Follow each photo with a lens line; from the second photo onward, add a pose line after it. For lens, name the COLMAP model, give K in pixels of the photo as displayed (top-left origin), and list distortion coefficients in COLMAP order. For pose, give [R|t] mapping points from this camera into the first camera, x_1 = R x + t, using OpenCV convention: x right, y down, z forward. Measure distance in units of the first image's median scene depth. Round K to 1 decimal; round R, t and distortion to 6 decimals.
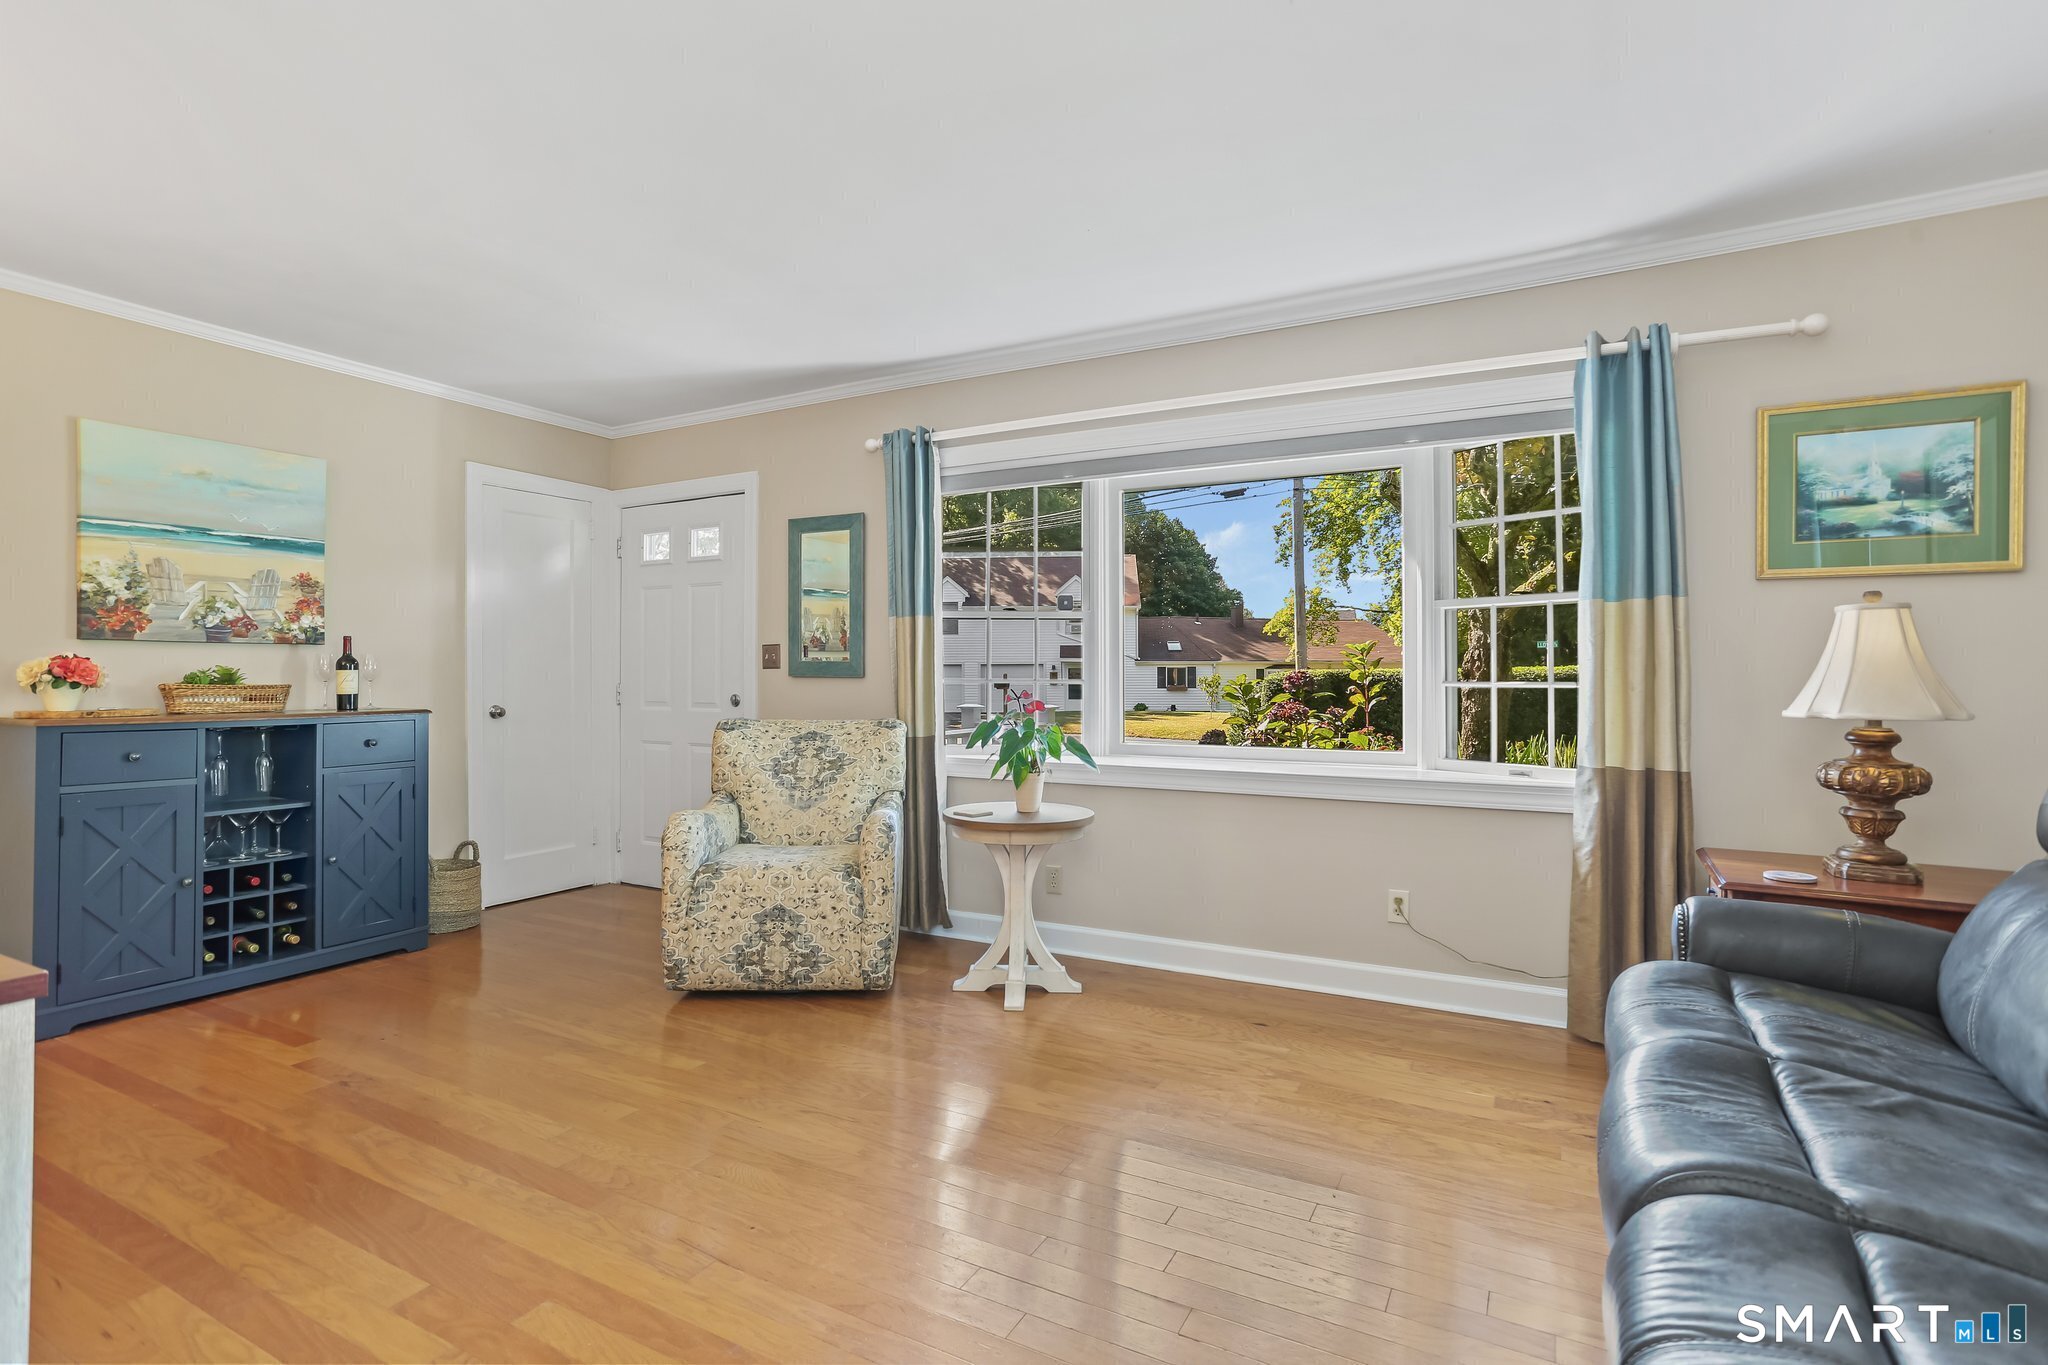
lens RADIAL K [[992.6, 0, 1019.9], [0, 992.6, 672.3], [0, 0, 1]] dist [-0.052708, 0.034285]
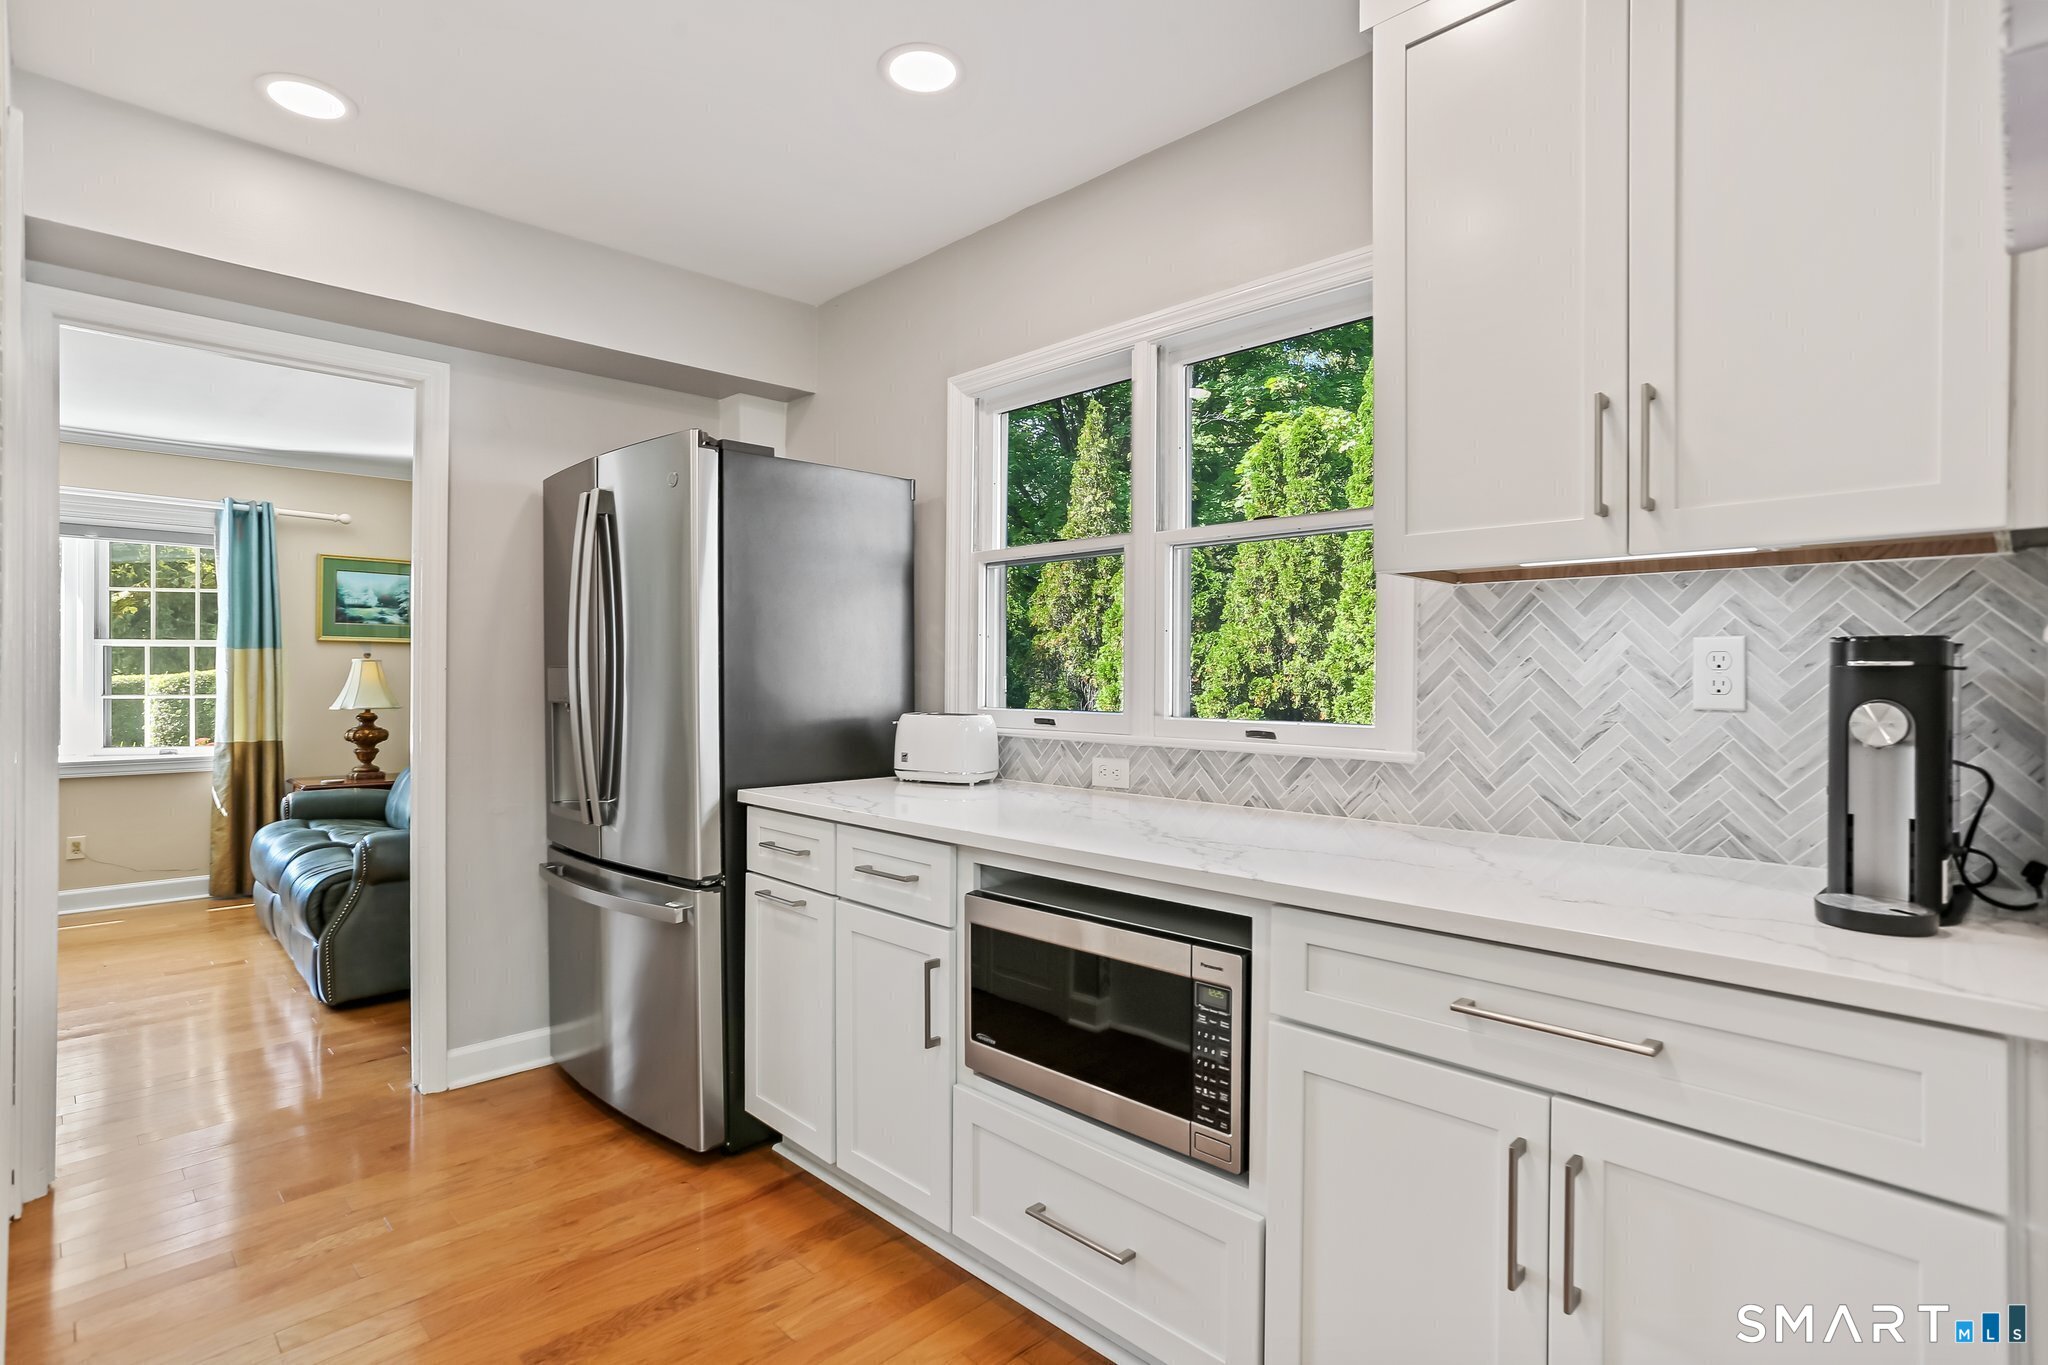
lens RADIAL K [[1015.9, 0, 1021.1], [0, 1015.9, 661.0], [0, 0, 1]] dist [-0.057348, 0.036066]
pose [[0.285312, 0.014365, 0.958327, -0.784919], [-0.000032, 0.999888, -0.014978, -0.025681], [-0.958435, 0.004242, 0.285281, -0.962134]]
